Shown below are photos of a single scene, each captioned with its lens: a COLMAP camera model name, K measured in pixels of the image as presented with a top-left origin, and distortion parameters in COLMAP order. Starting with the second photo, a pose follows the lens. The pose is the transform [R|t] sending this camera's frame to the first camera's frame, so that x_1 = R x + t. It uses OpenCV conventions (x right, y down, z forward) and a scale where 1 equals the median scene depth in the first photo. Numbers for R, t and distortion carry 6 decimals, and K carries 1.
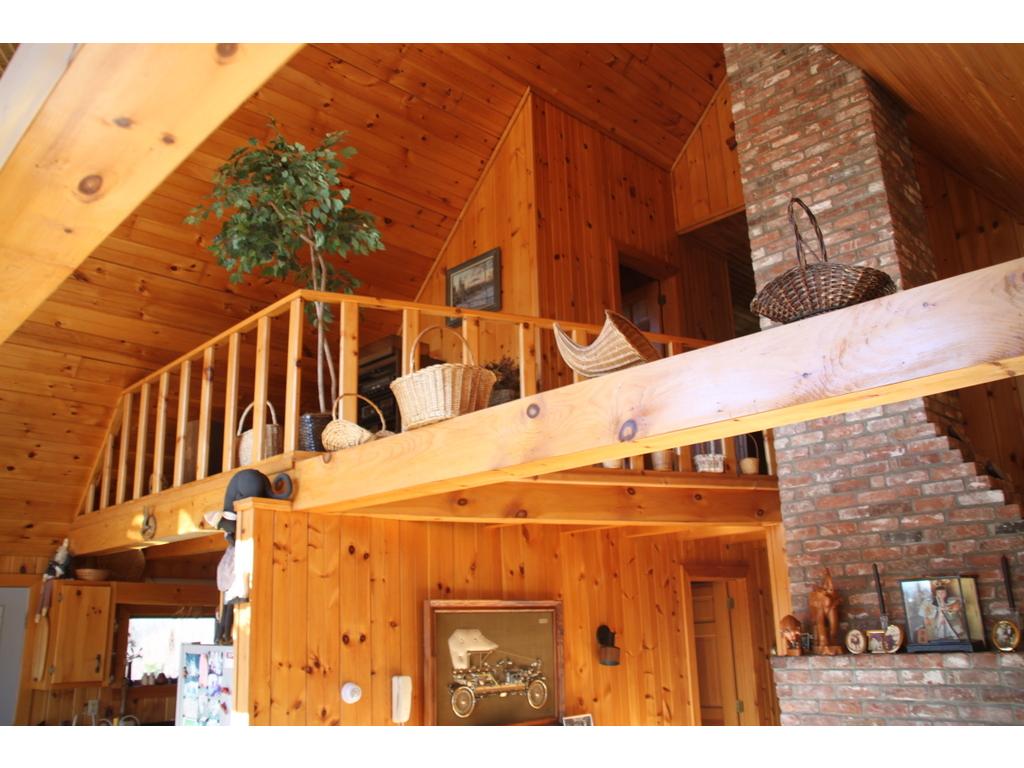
lens RADIAL K [[867.4, 0, 503.3], [0, 867.4, 386.1], [0, 0, 1]] dist [-0.110015, 0.104040]
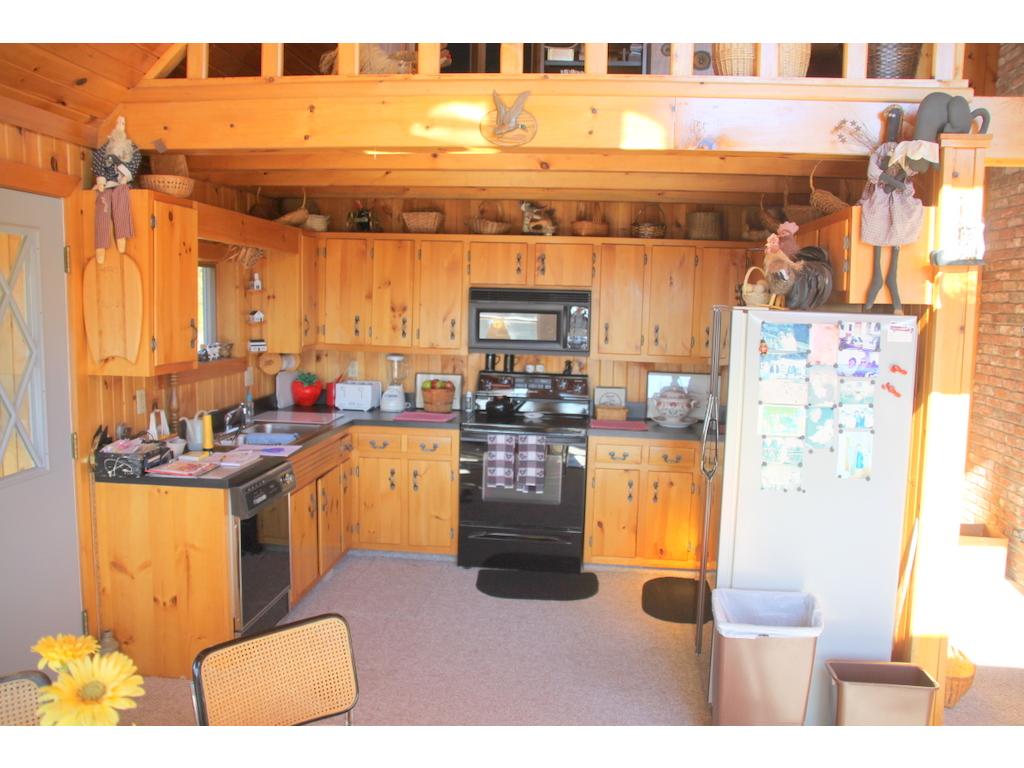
lens RADIAL K [[867.4, 0, 511.3], [0, 867.4, 384.3], [0, 0, 1]] dist [-0.110015, 0.104040]
pose [[0.749680, -0.026180, 0.661282, -2.350930], [-0.214475, 0.935679, 0.280189, 0.455608], [-0.626083, -0.351881, 0.695845, 1.345077]]
